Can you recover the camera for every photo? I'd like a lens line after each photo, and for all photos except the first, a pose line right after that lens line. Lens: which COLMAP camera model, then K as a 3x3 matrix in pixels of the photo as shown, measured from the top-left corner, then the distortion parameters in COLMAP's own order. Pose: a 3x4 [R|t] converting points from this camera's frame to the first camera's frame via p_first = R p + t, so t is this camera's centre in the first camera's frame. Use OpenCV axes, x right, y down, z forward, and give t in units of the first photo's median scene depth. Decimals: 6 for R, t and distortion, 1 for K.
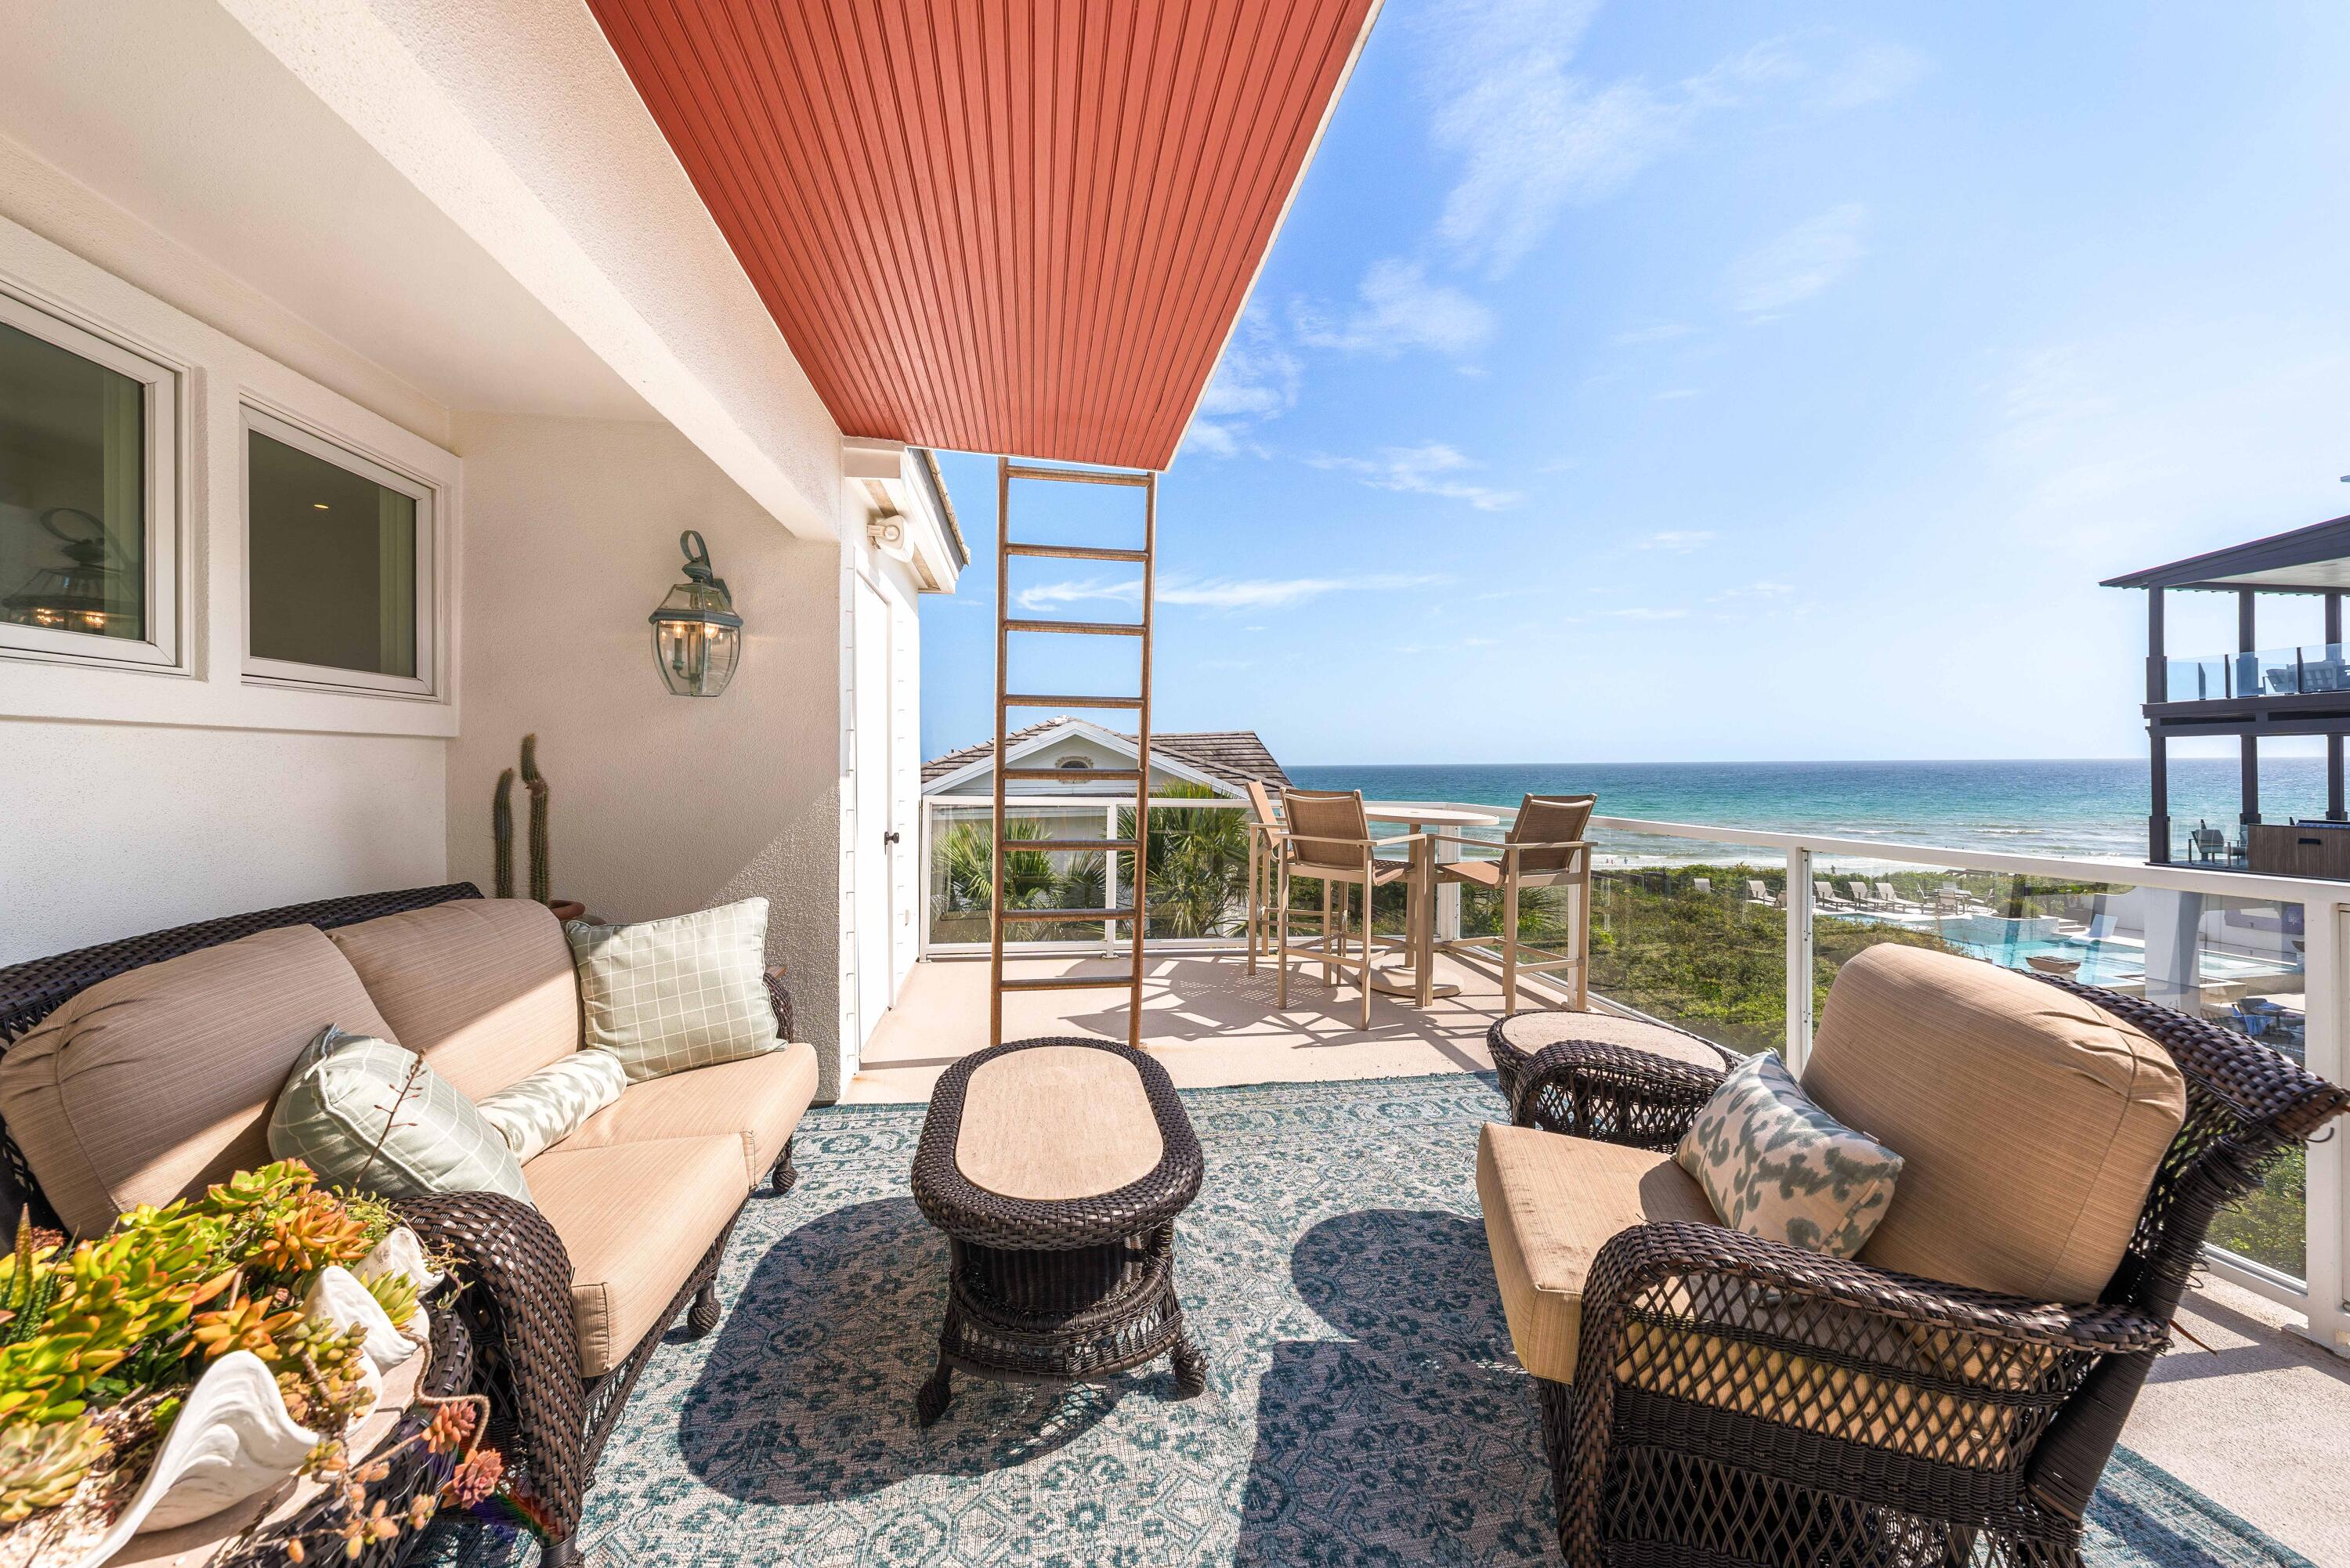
lens RADIAL K [[809.4, 0, 1166.0], [0, 809.4, 765.9], [0, 0, 1]] dist [0.008417, -0.004201]
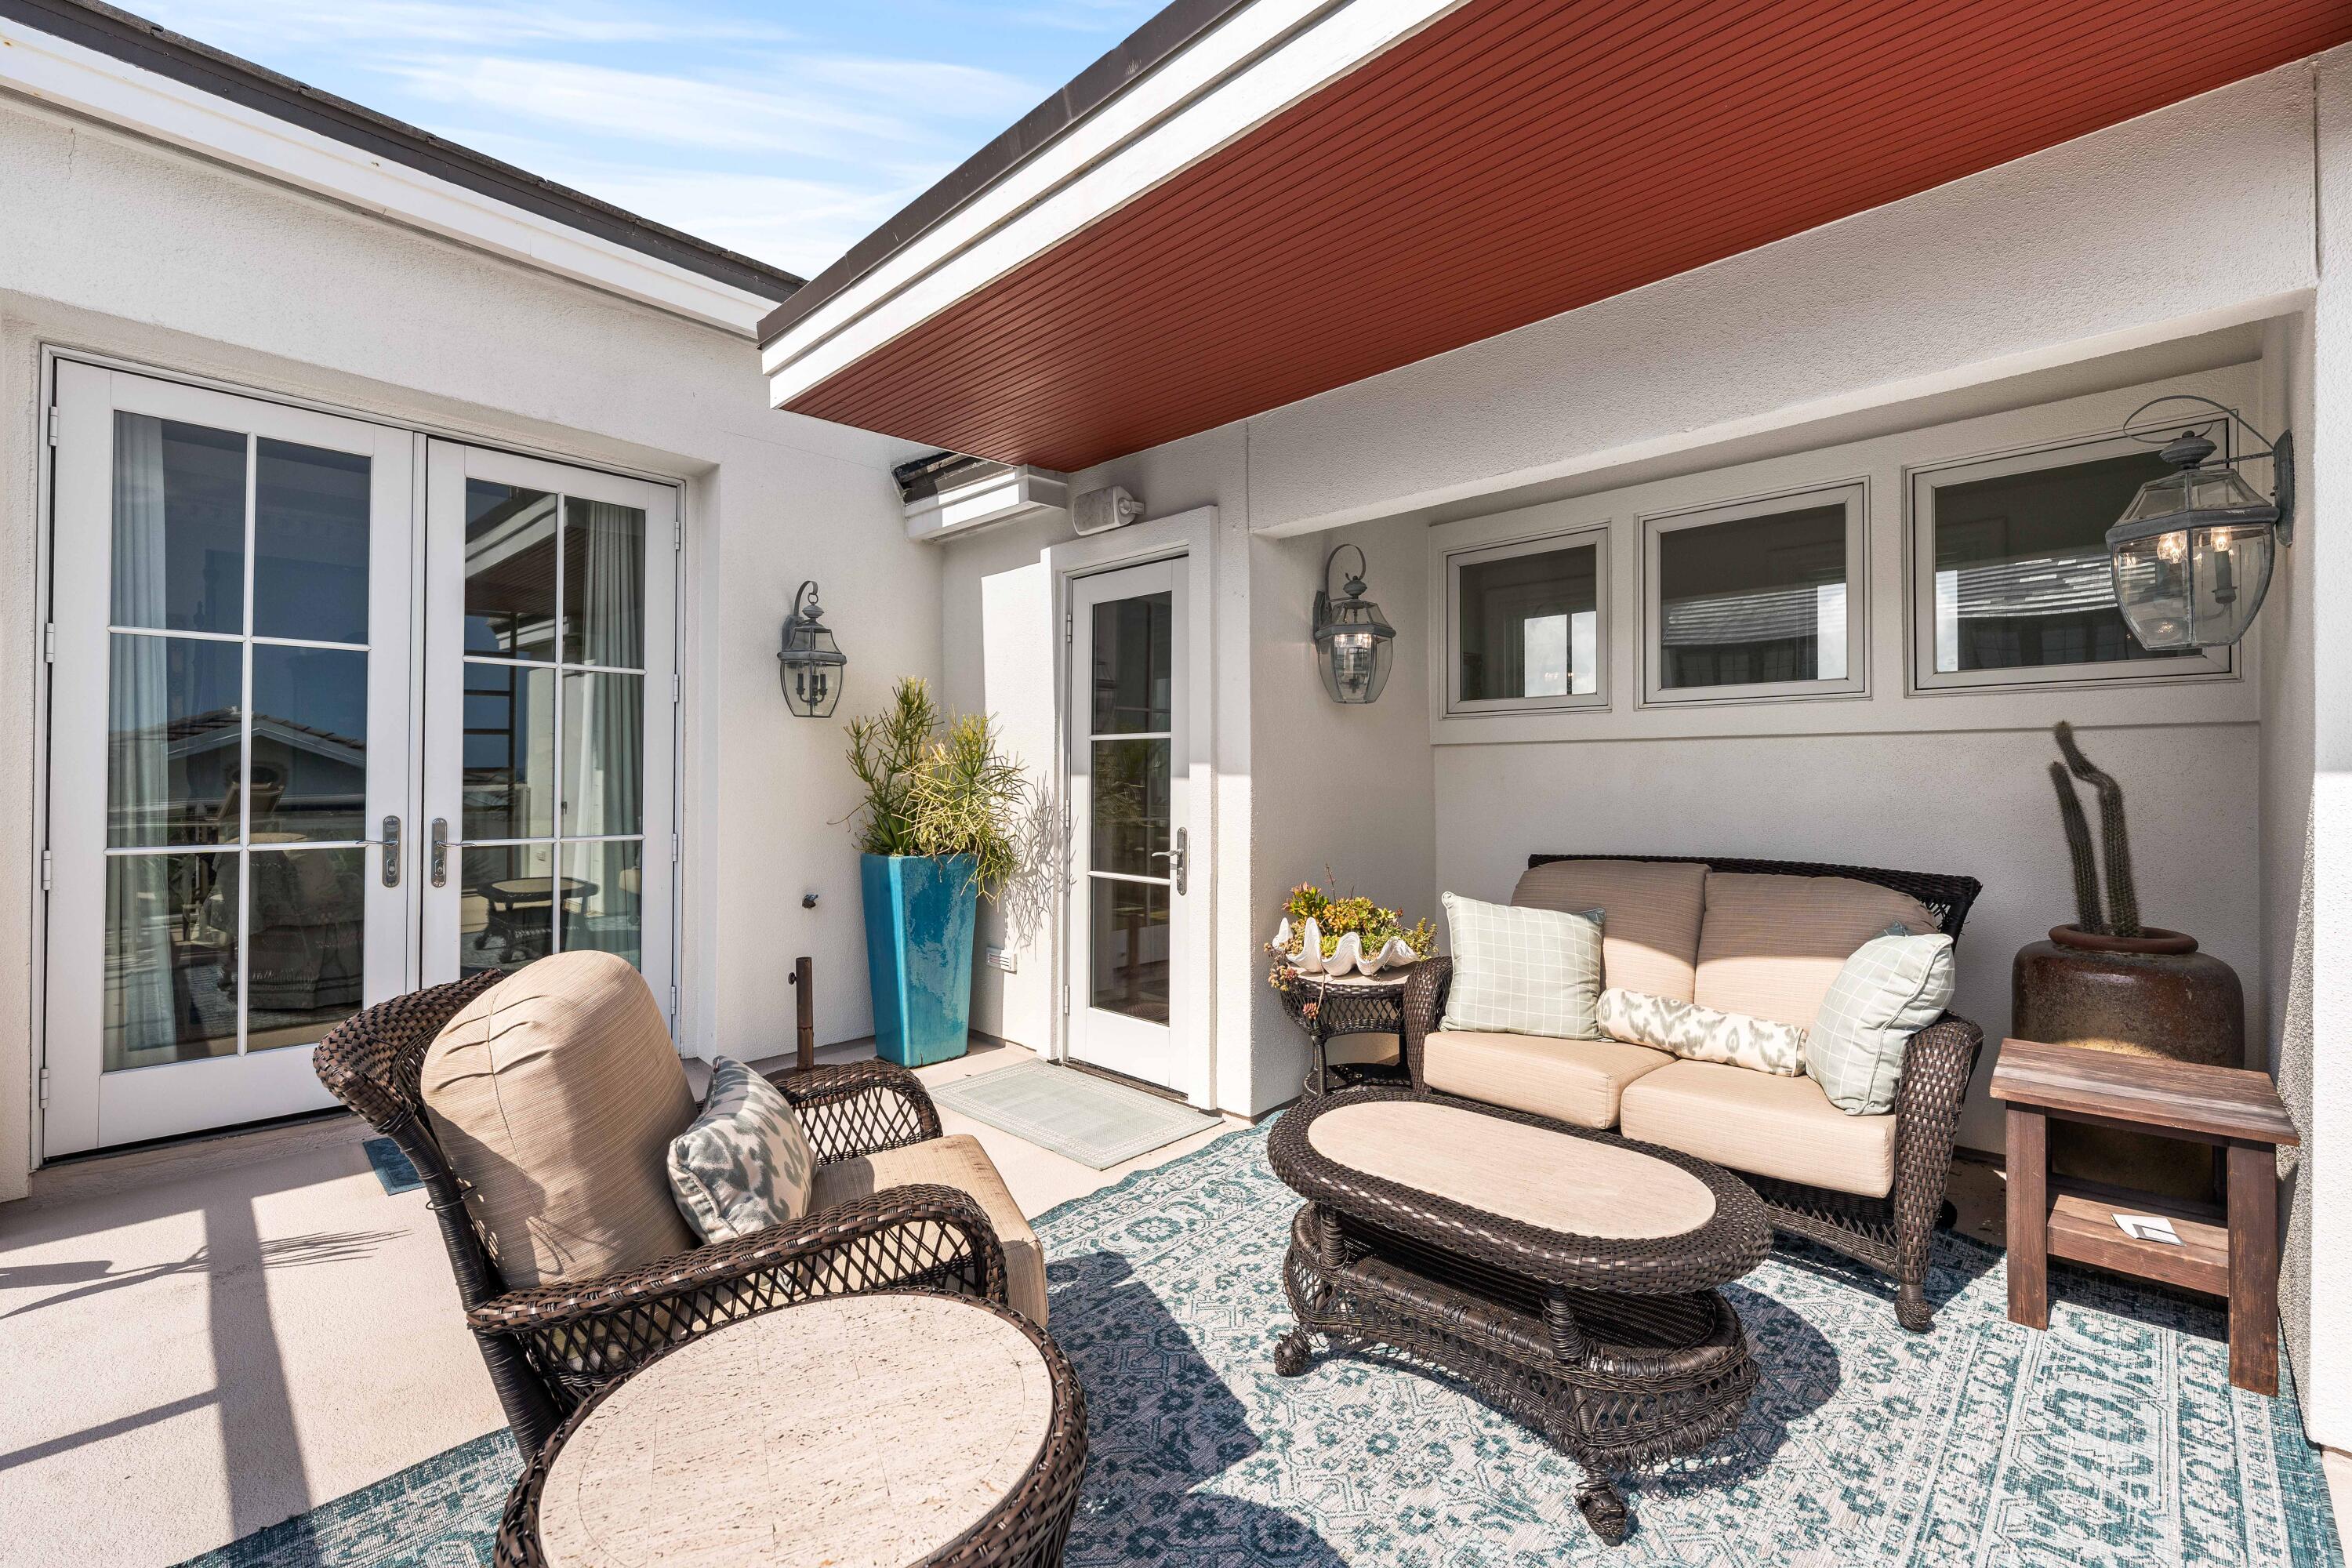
lens RADIAL K [[1009.3, 0, 1183.5], [0, 1009.3, 762.4], [0, 0, 1]] dist [-0.001014, -0.000058]
pose [[-0.803509, -0.002953, -0.595285, 0.096645], [0.004746, 0.999924, -0.011366, 0.001860], [0.595274, -0.011958, -0.803434, 0.211103]]
